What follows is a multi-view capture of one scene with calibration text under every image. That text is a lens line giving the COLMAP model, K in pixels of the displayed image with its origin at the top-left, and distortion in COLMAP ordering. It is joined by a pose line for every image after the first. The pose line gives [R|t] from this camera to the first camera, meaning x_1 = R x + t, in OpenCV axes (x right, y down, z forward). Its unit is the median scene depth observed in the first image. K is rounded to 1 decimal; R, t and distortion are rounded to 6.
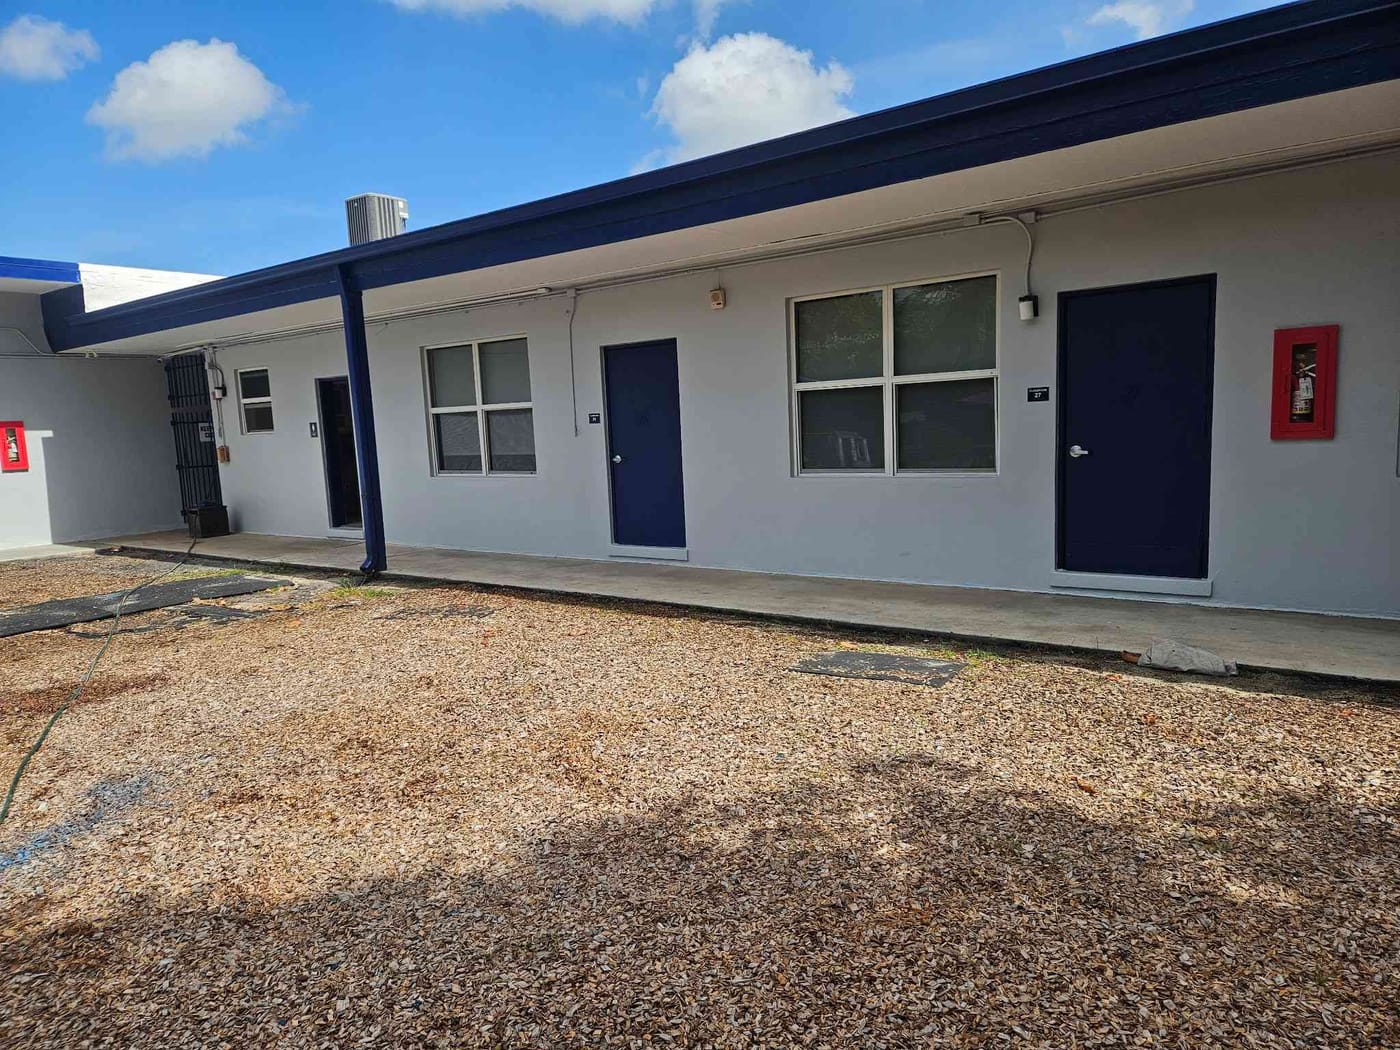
lens RADIAL K [[902.2, 0, 689.6], [0, 902.2, 526.7], [0, 0, 1]] dist [0.005818, 0.002016]
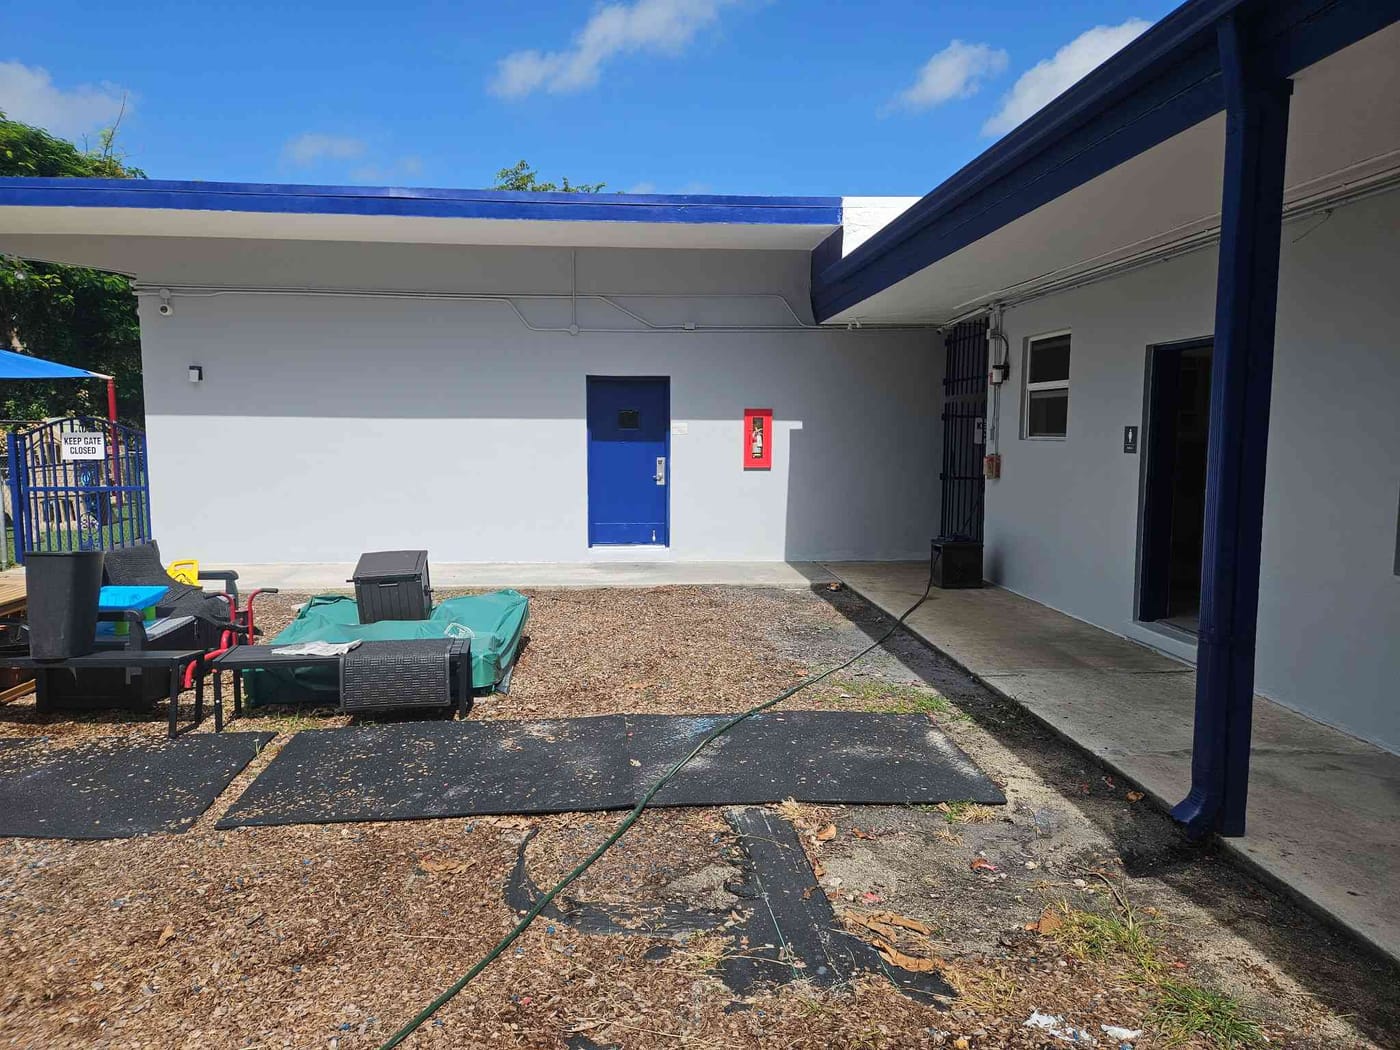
lens RADIAL K [[902.2, 0, 689.6], [0, 902.2, 526.7], [0, 0, 1]] dist [0.005818, 0.002016]
pose [[0.640734, 0.128884, -0.756868, -0.158112], [-0.121273, 0.990423, 0.065990, -0.056404], [0.758125, 0.049506, 0.650228, 0.424322]]
